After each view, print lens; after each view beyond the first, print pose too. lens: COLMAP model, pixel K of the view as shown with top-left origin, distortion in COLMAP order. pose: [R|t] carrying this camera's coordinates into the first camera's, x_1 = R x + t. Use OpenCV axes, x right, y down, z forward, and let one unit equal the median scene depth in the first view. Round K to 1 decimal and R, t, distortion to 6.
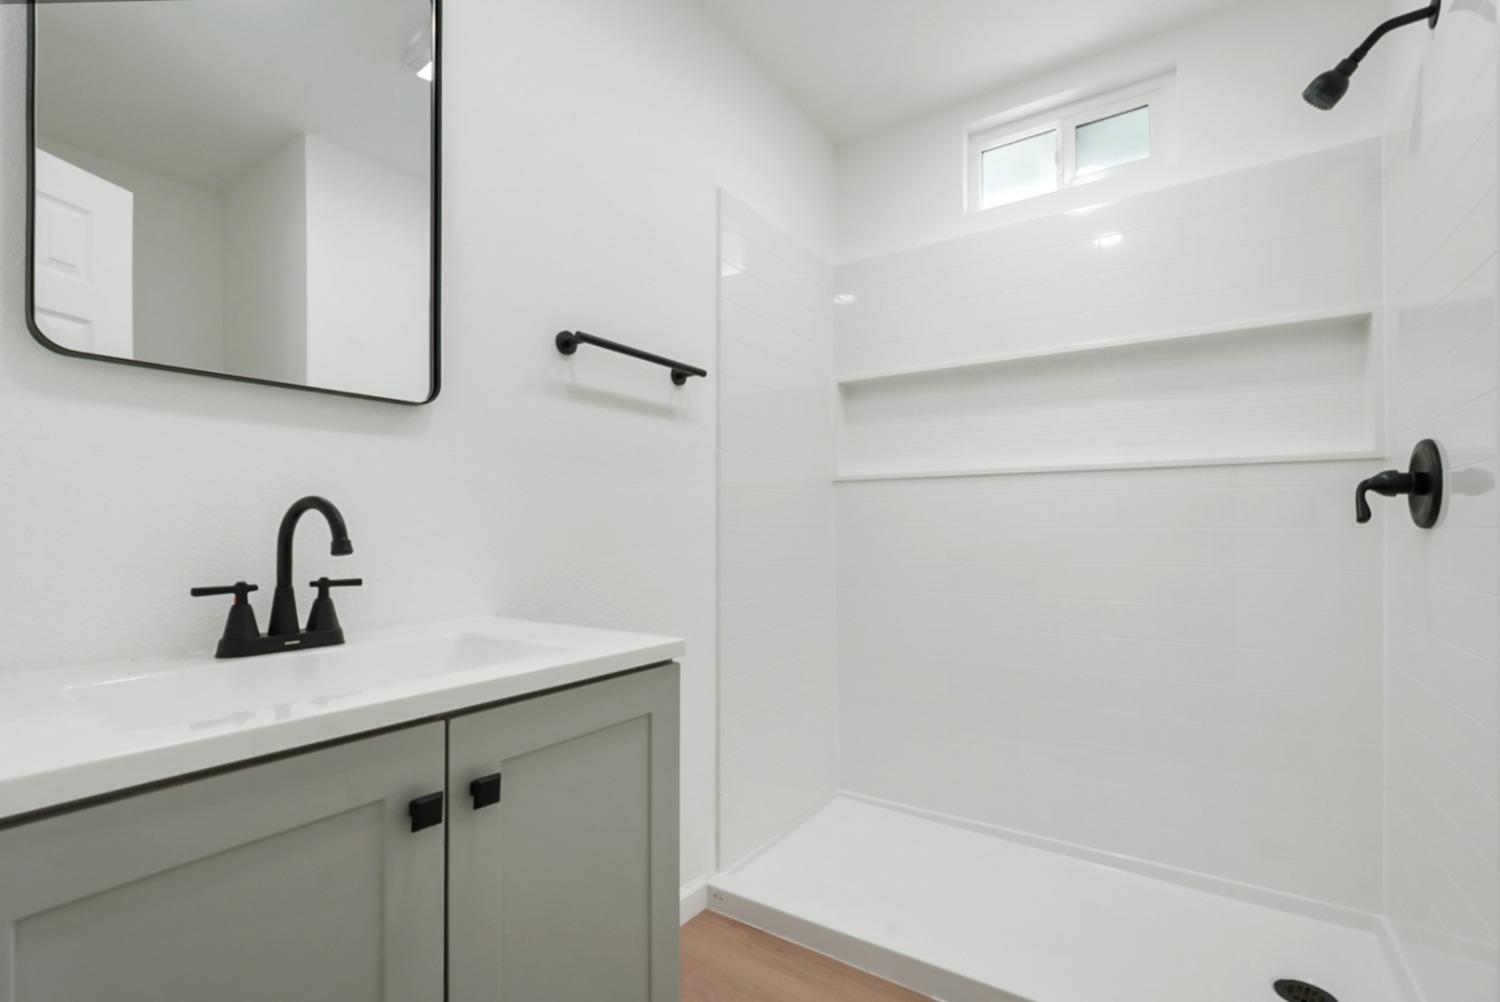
lens RADIAL K [[669.2, 0, 767.6], [0, 669.2, 538.8], [0, 0, 1]] dist [-0.004764, -0.000513]
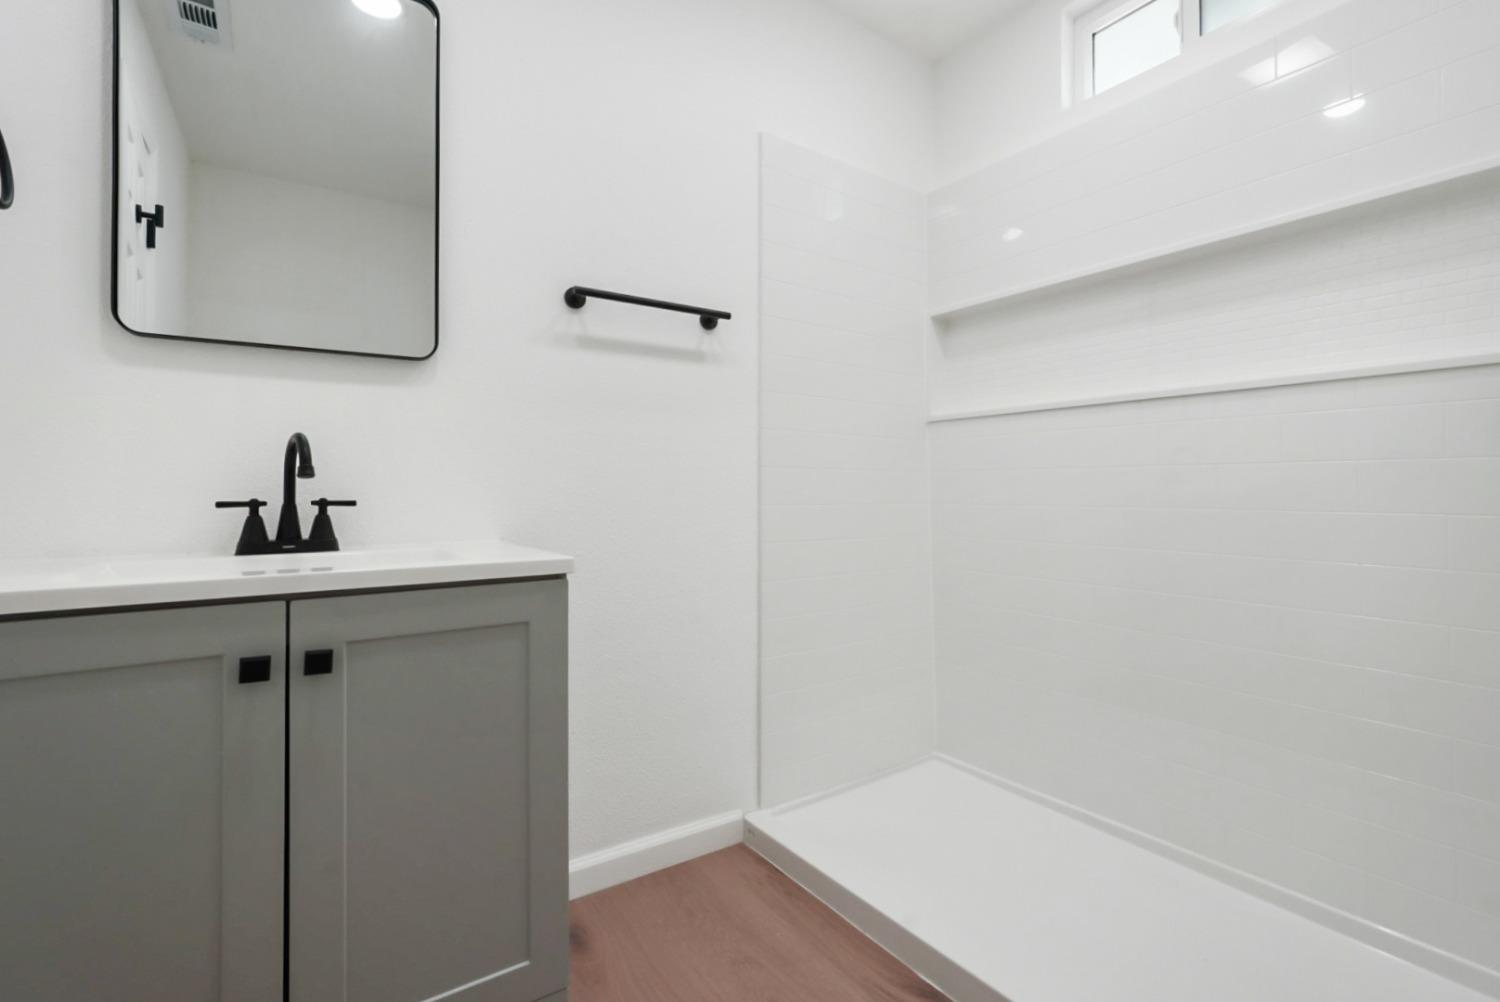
lens RADIAL K [[669.2, 0, 748.6], [0, 669.2, 494.4], [0, 0, 1]] dist [-0.004764, -0.000513]
pose [[0.937446, 0.000326, -0.348130, 0.514270], [-0.001455, 0.999994, -0.002981, 0.051369], [0.348127, 0.003301, 0.937441, 0.090971]]
